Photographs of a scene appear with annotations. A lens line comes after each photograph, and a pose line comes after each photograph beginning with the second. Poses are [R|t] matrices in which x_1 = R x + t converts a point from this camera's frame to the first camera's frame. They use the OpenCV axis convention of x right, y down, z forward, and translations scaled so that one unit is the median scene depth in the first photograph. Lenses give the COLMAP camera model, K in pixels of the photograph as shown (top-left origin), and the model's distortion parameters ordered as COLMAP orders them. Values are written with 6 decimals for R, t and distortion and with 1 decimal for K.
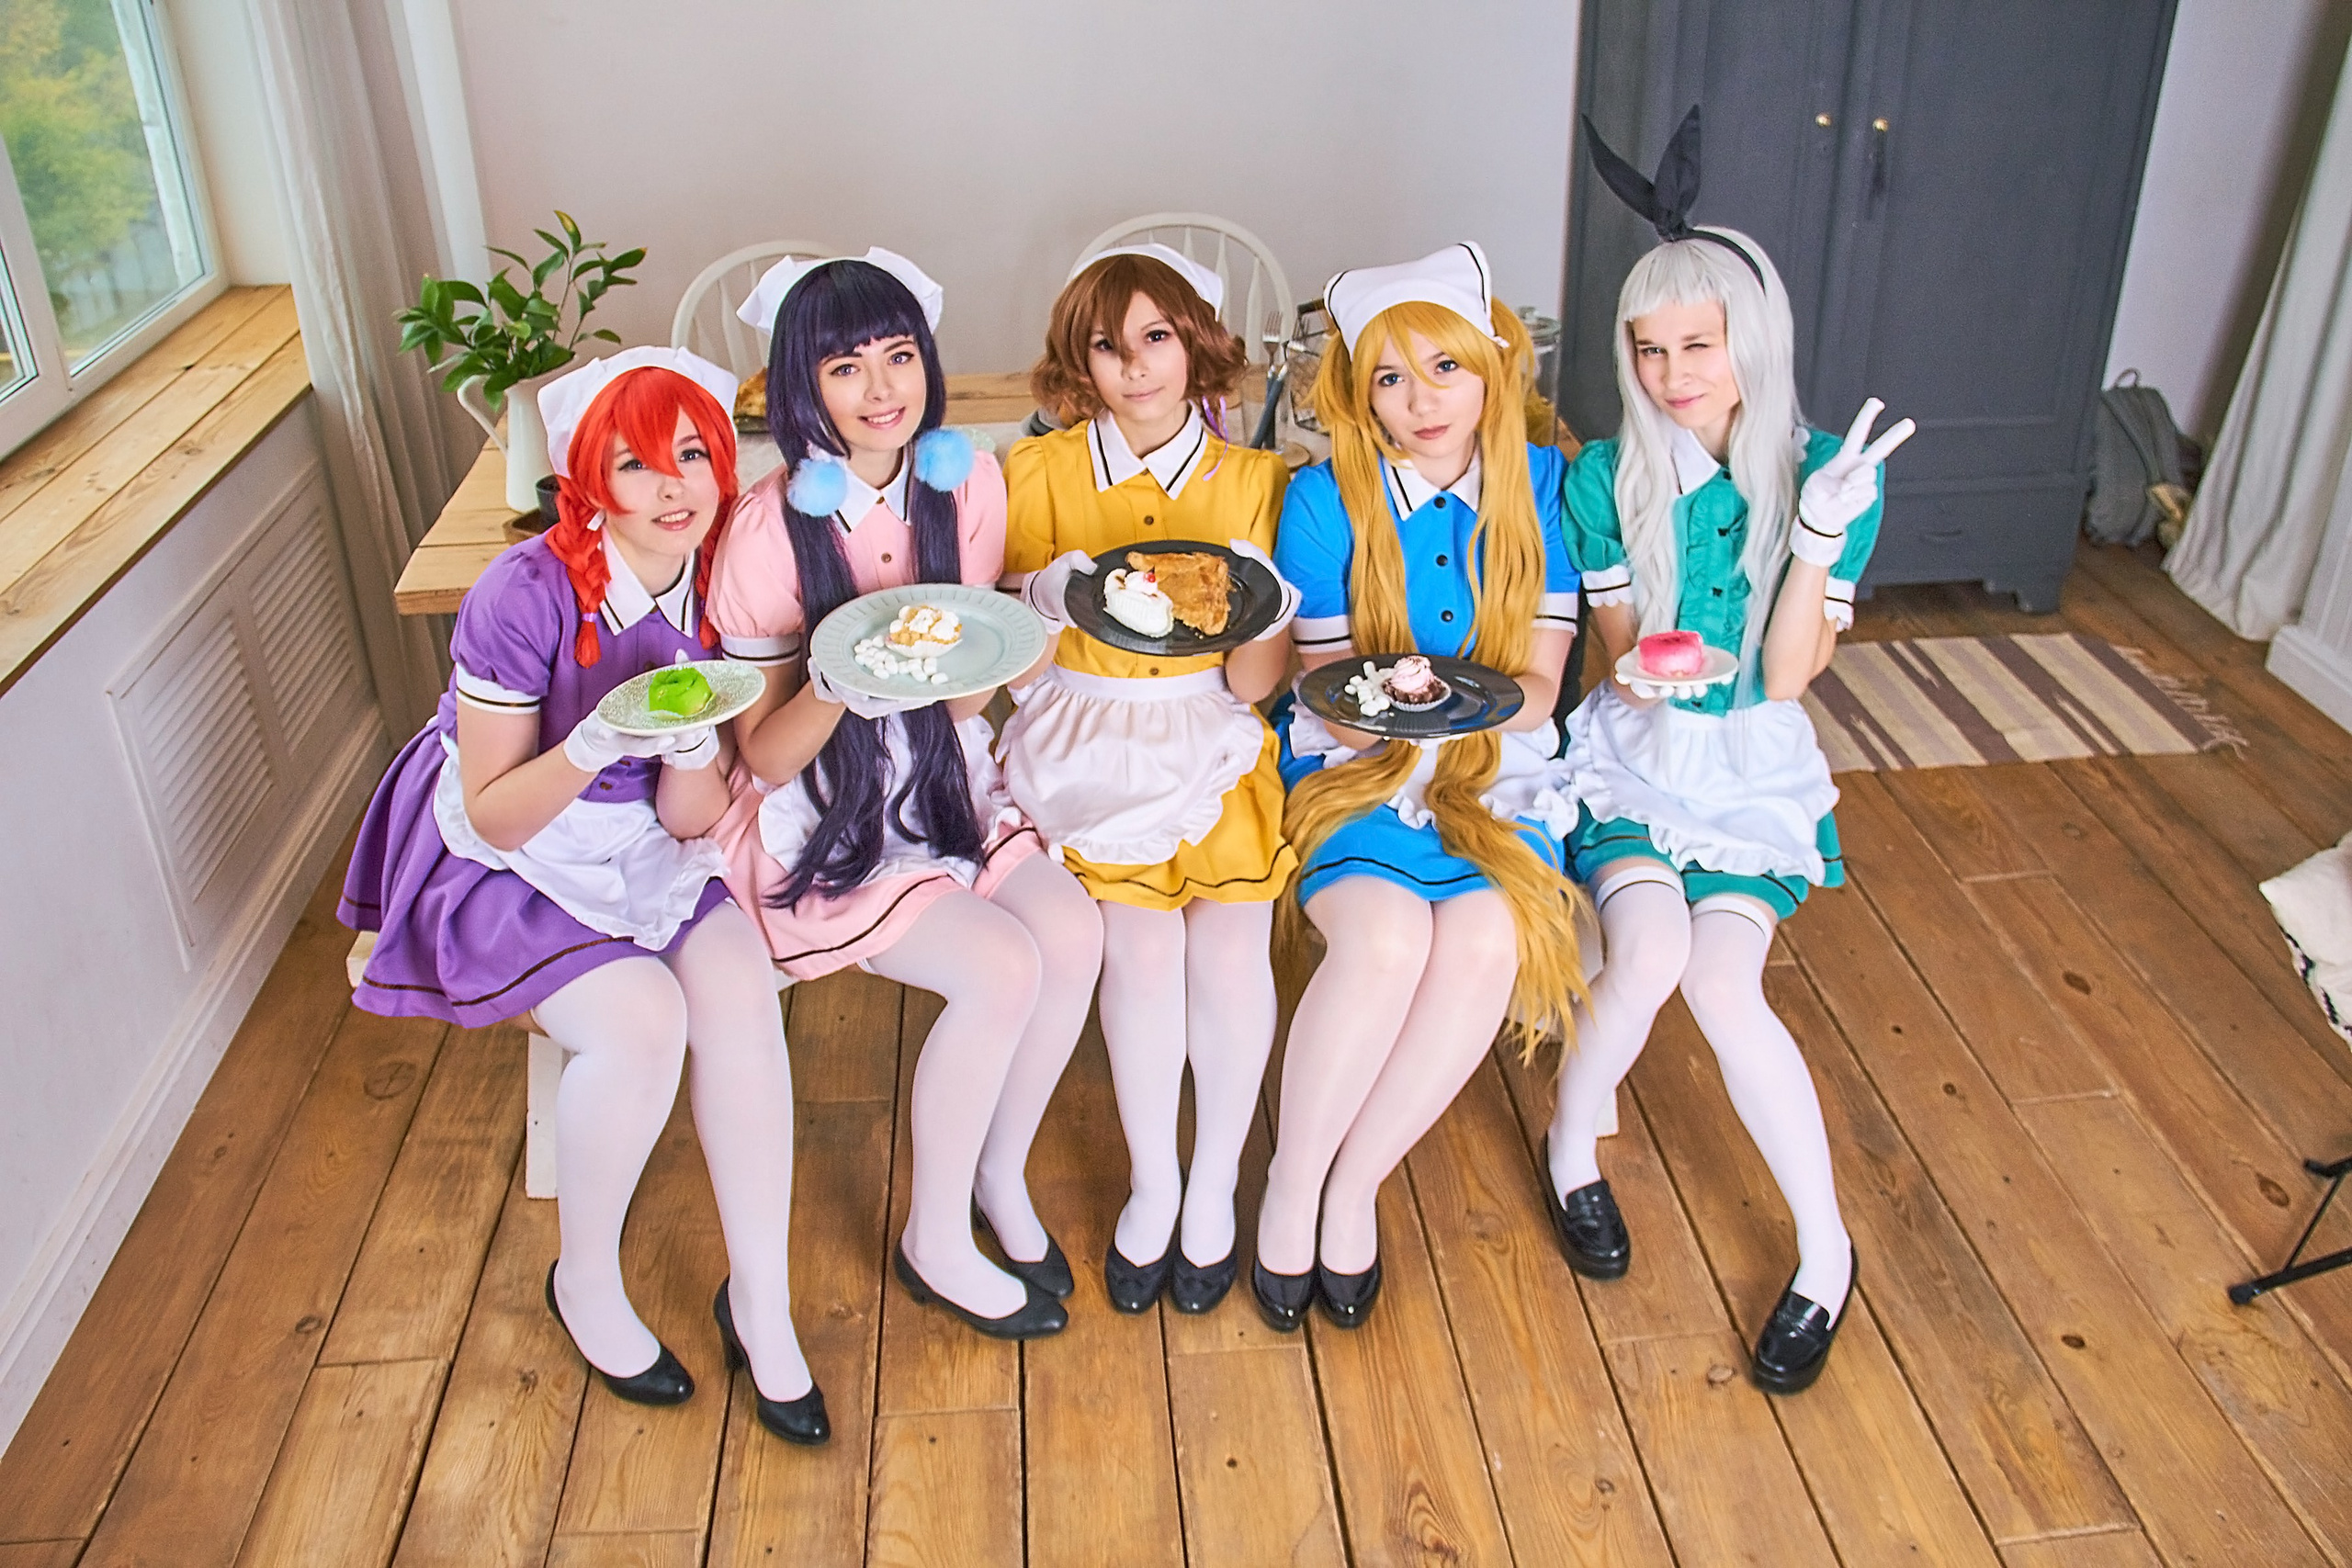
lens RADIAL K [[1924.0, 0, 1228.7], [0, 1924.0, 784.5], [0, 0, 1]] dist [-0.126113, 0.050008]
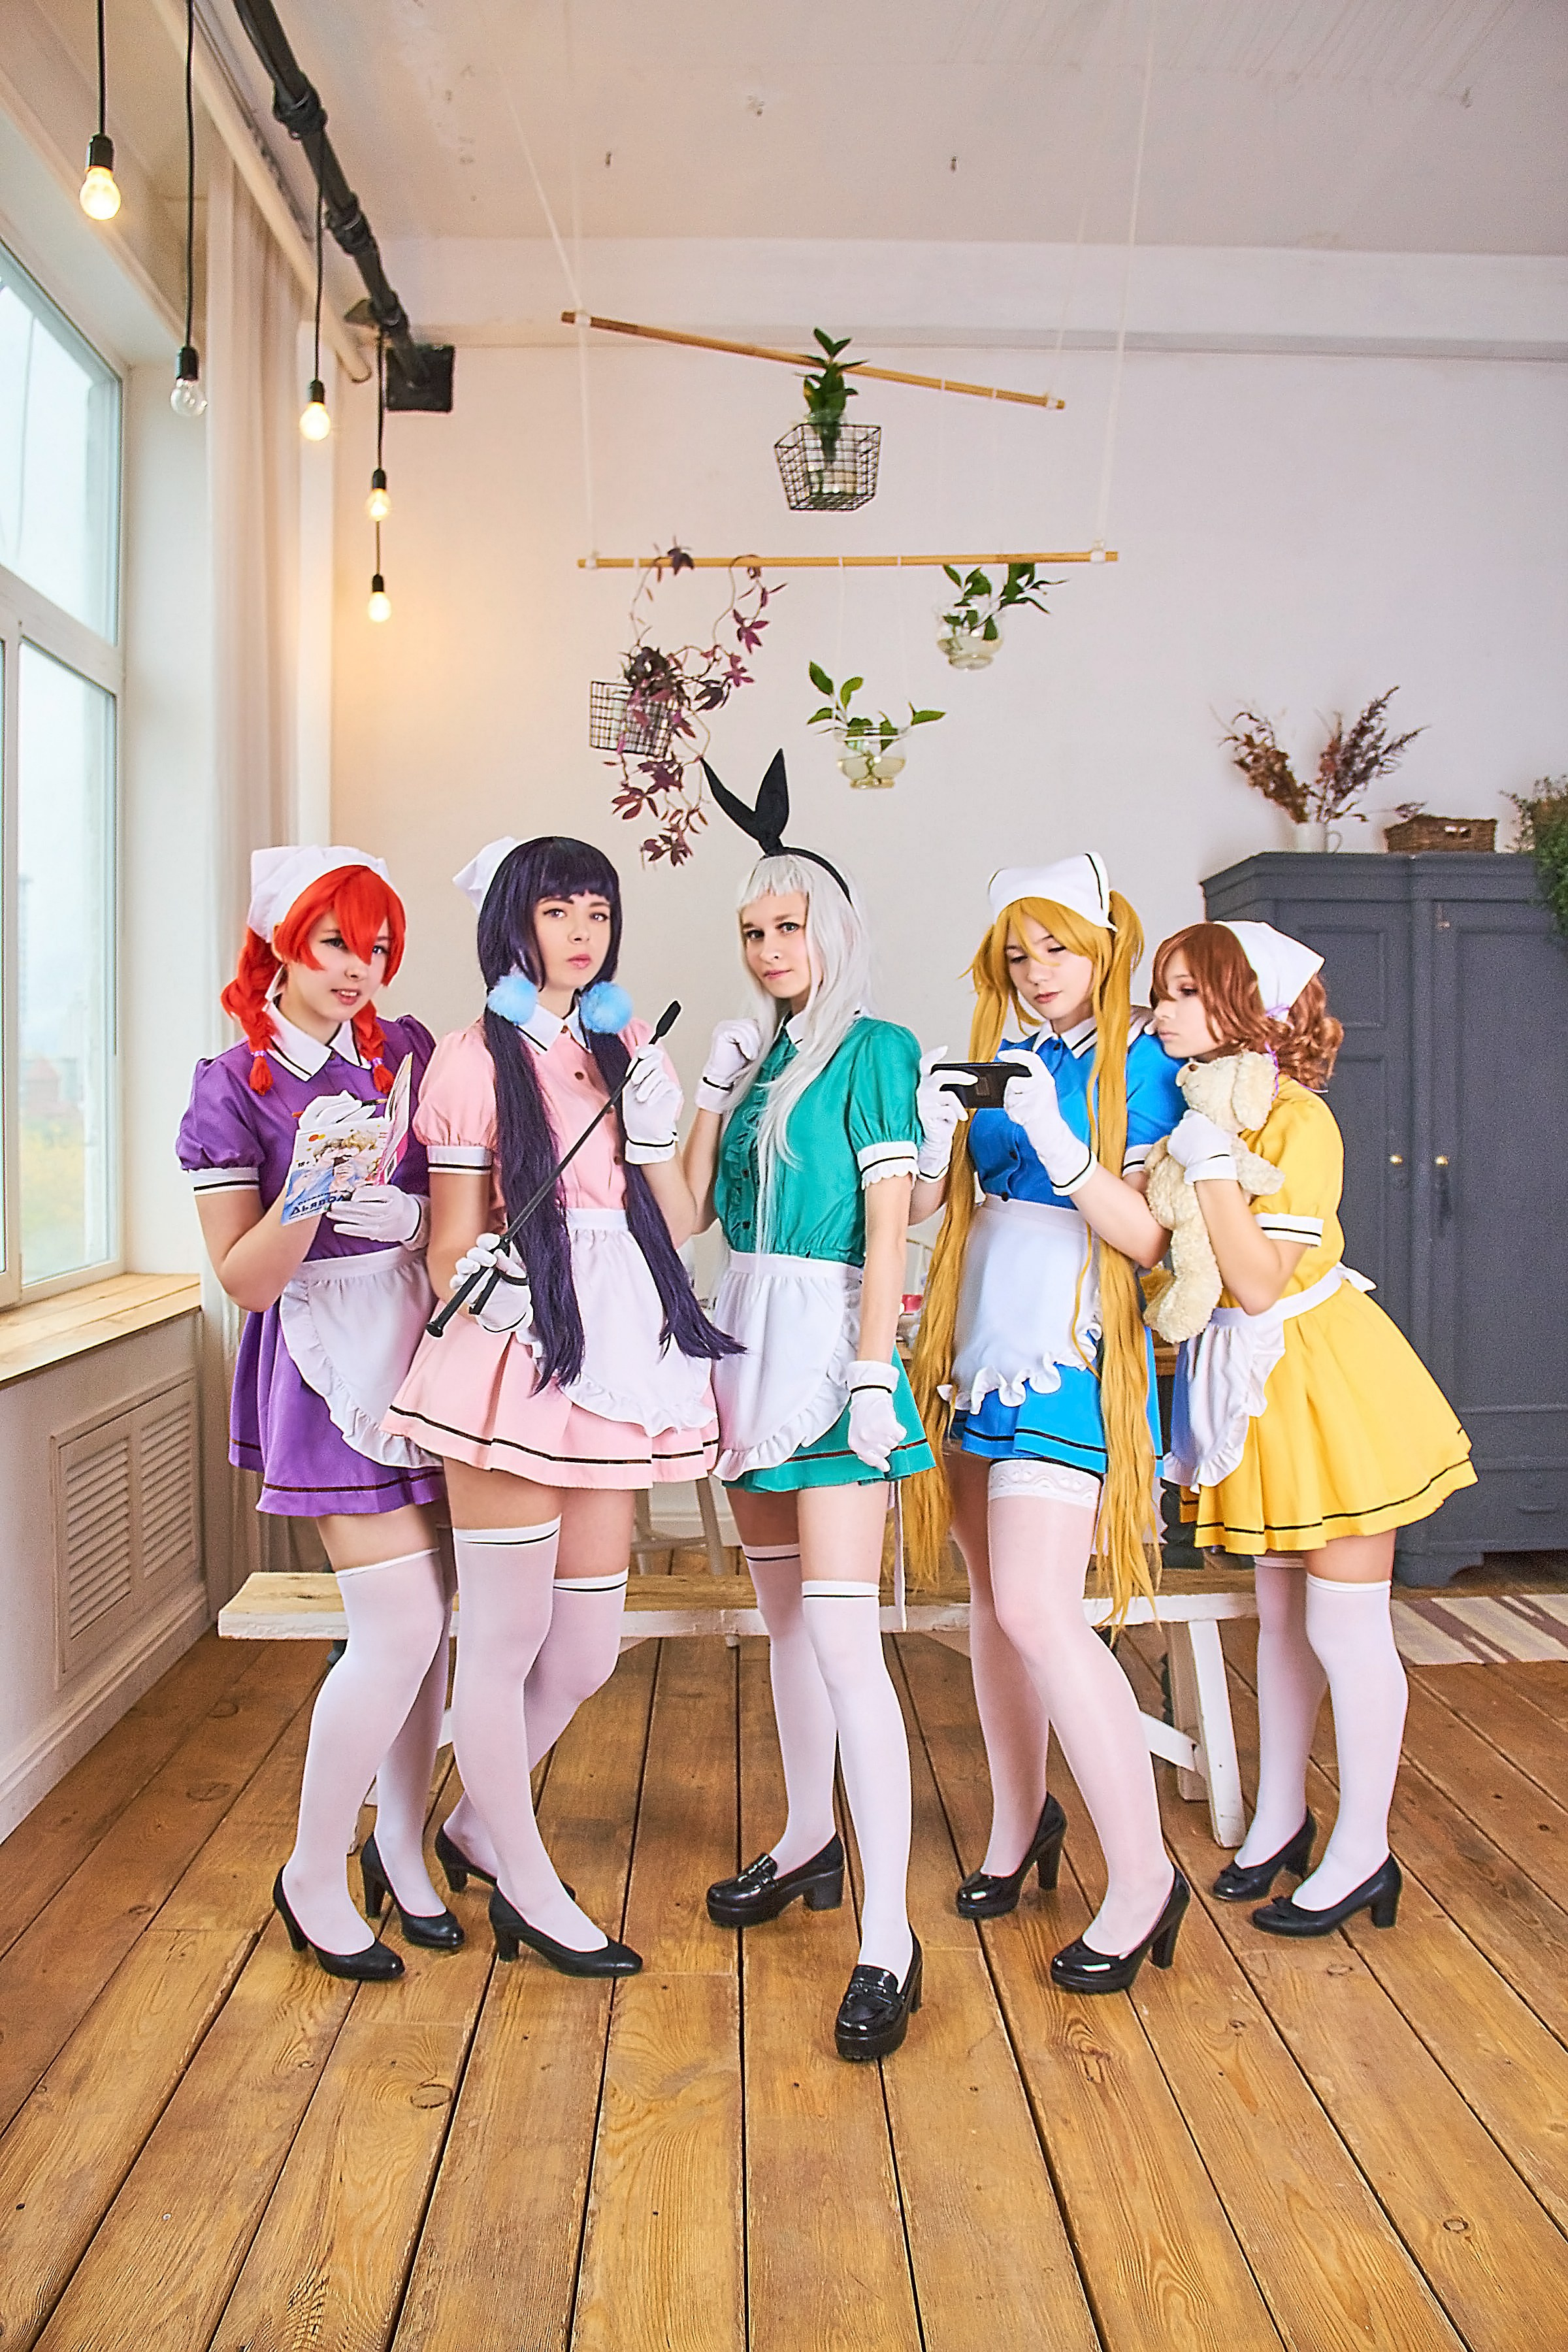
lens RADIAL K [[1924.2, 0, 784.0], [0, 1924.2, 1176.0], [0, 0, 1]] dist [-0.126113, 0.050008]
pose [[0.997265, 0.013160, -0.072729, -0.003001], [-0.044552, 0.892192, -0.449453, 0.413956], [0.058974, 0.451464, 0.890338, -0.269228]]
